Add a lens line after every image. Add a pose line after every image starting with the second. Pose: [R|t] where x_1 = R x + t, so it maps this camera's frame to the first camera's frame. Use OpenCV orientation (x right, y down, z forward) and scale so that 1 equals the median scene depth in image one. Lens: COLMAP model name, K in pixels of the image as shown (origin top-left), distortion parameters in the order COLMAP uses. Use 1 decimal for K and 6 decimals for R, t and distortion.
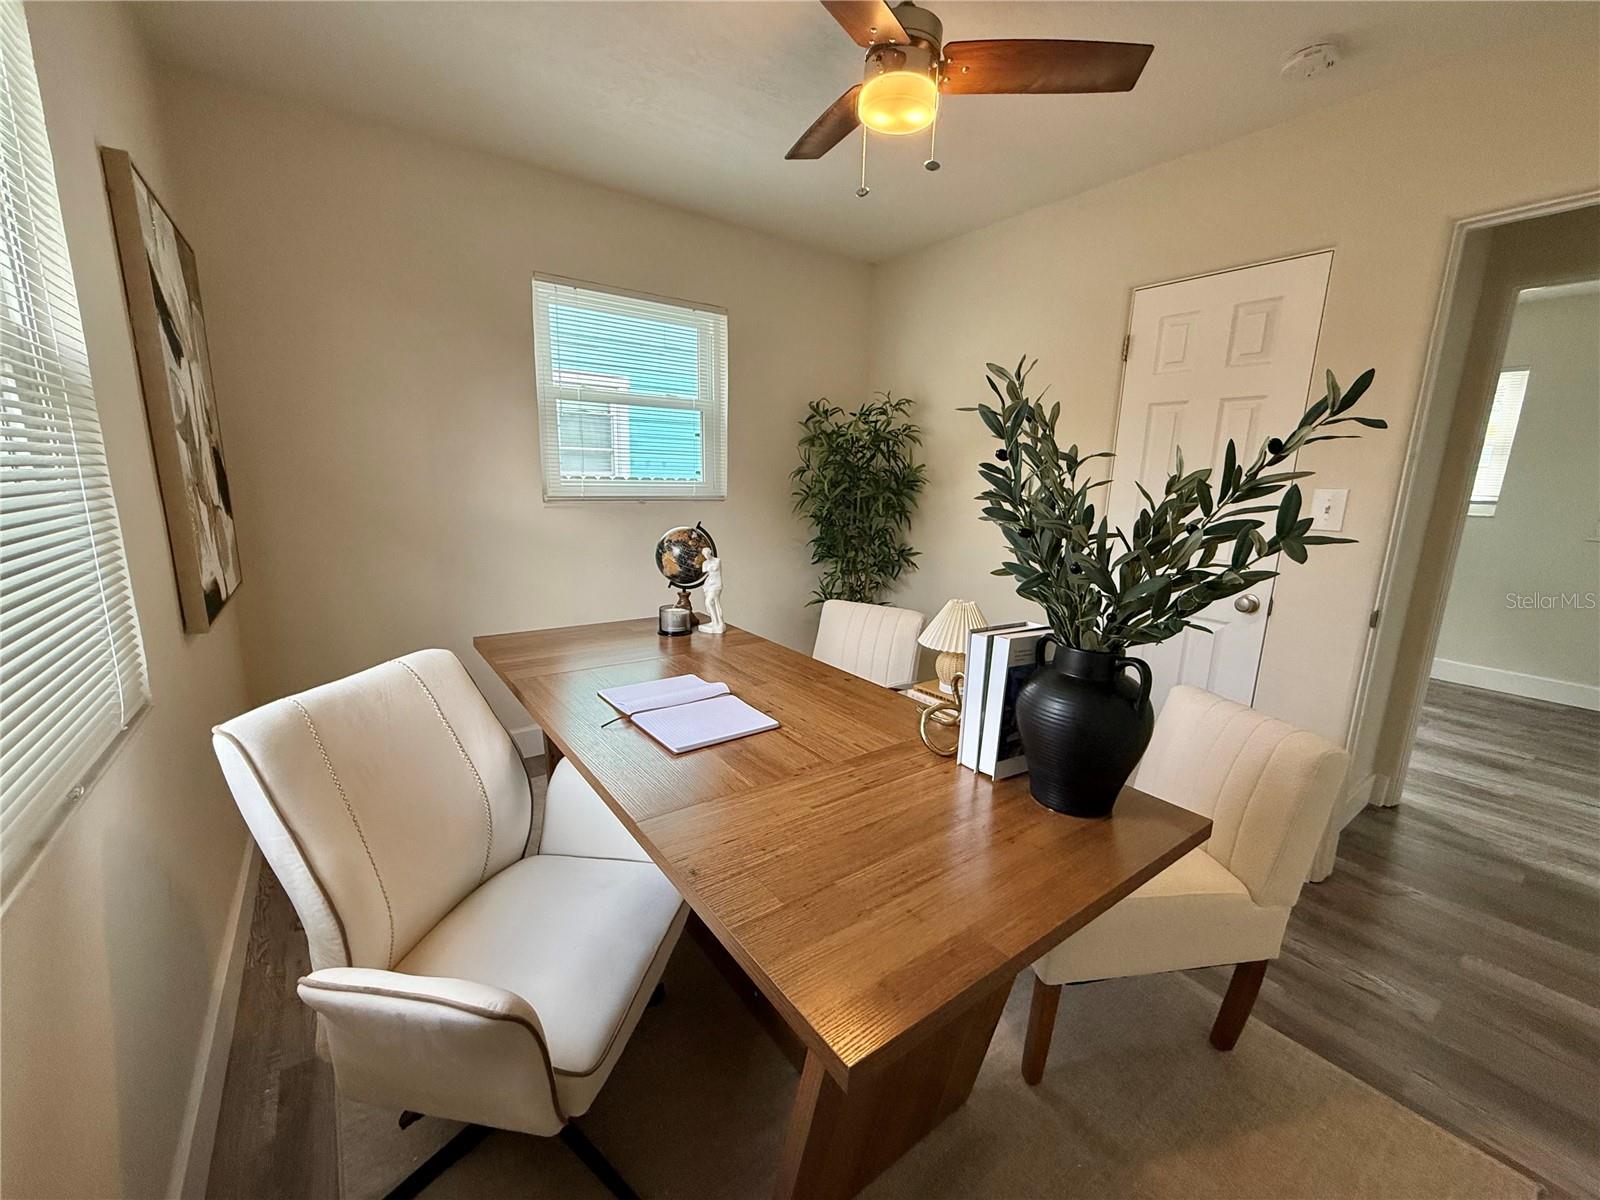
lens RADIAL K [[633.9, 0, 800.0], [0, 633.9, 600.0], [0, 0, 1]] dist [-0.000747, 0.000224]
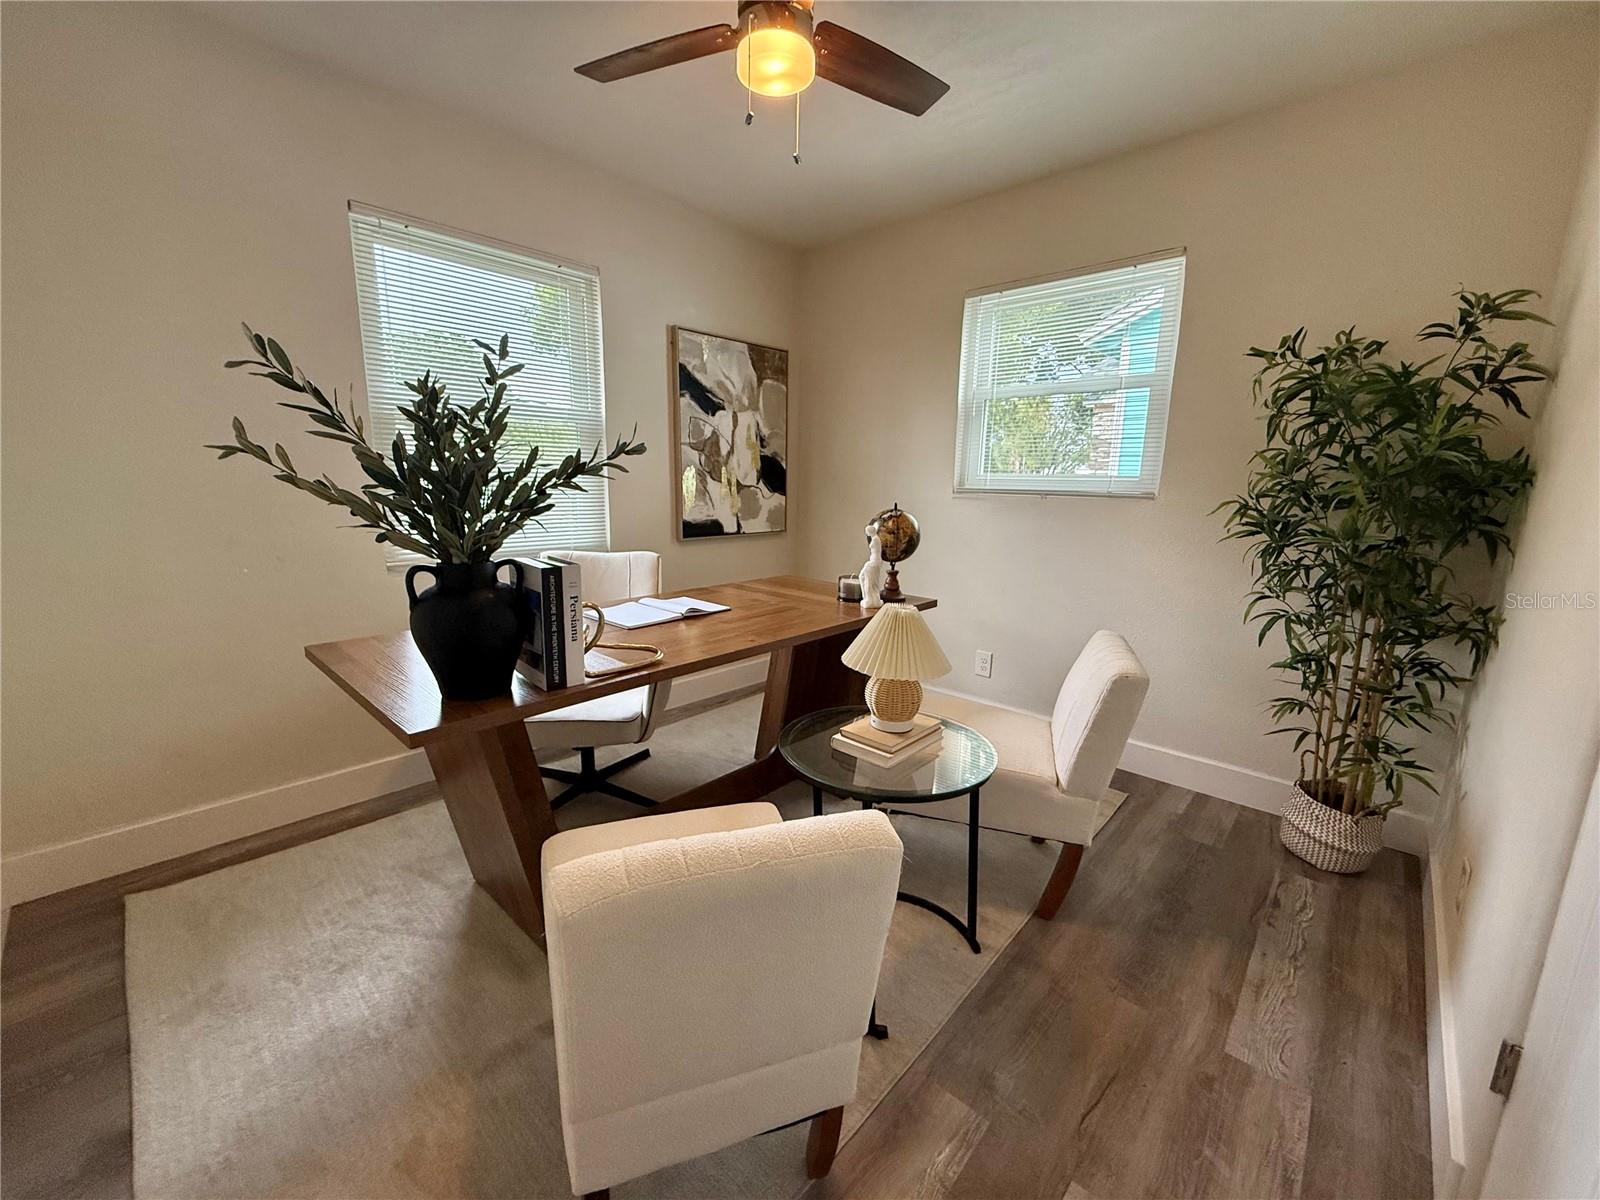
lens RADIAL K [[633.9, 0, 800.0], [0, 633.9, 600.0], [0, 0, 1]] dist [-0.000747, 0.000224]
pose [[0.206257, 0.161930, -0.965006, 0.652473], [-0.201489, 0.972105, 0.120055, -0.048147], [0.957528, 0.169676, 0.233130, 0.493089]]
